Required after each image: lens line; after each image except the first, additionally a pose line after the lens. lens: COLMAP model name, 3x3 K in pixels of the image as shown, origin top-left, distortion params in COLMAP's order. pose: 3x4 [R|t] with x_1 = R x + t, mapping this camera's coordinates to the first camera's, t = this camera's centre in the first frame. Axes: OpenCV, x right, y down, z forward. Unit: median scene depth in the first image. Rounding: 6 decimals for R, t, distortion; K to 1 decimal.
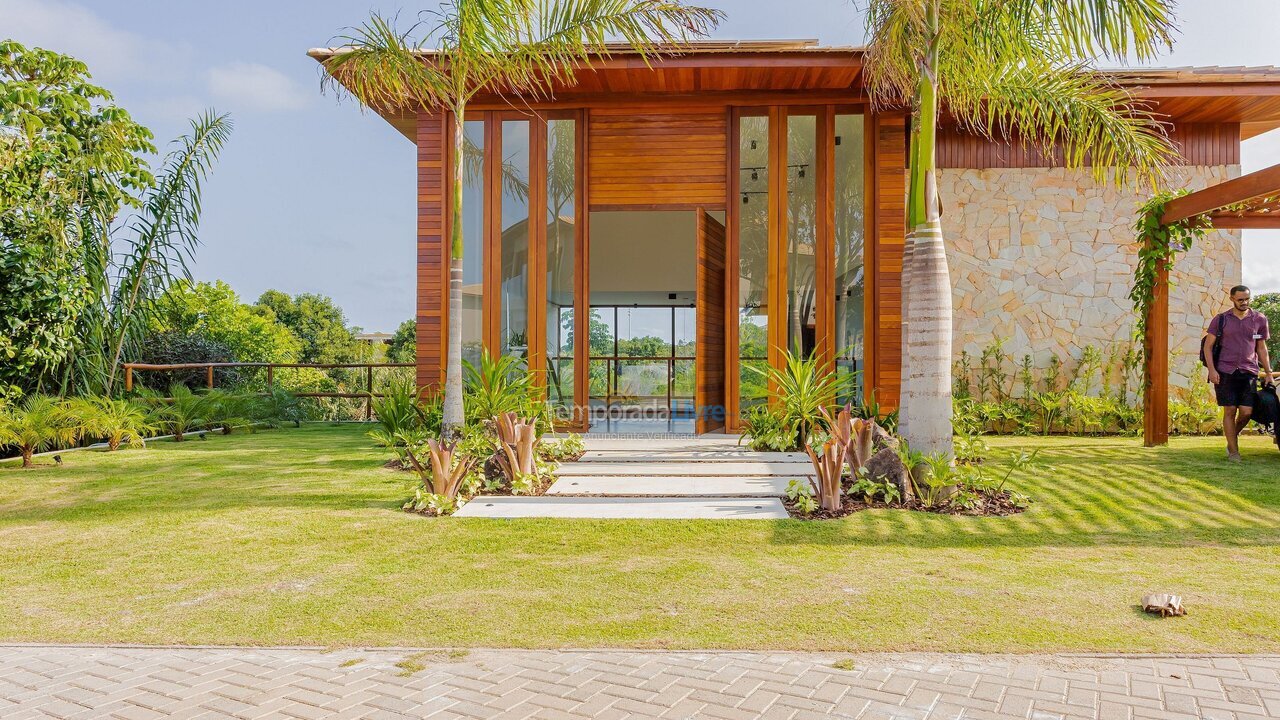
lens RADIAL K [[882.0, 0, 638.6], [0, 882.0, 377.9], [0, 0, 1]] dist [-0.001174, 0.002659]
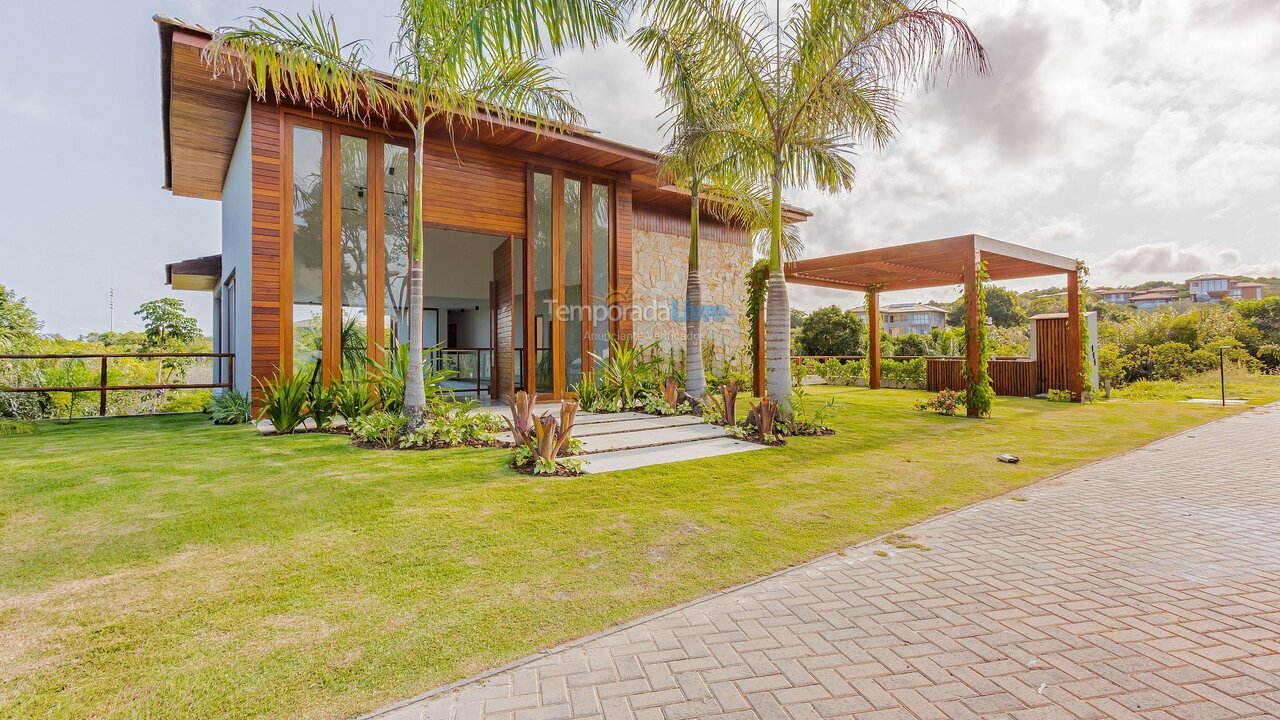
lens RADIAL K [[642.1, 0, 640.0], [0, 642.1, 360.0], [0, 0, 1]] dist [0.001270, 0.000278]
pose [[0.735809, -0.009512, 0.677122, -0.487216], [0.014004, 0.999901, -0.001172, -0.001363], [-0.677044, 0.010345, 0.735870, 0.174805]]
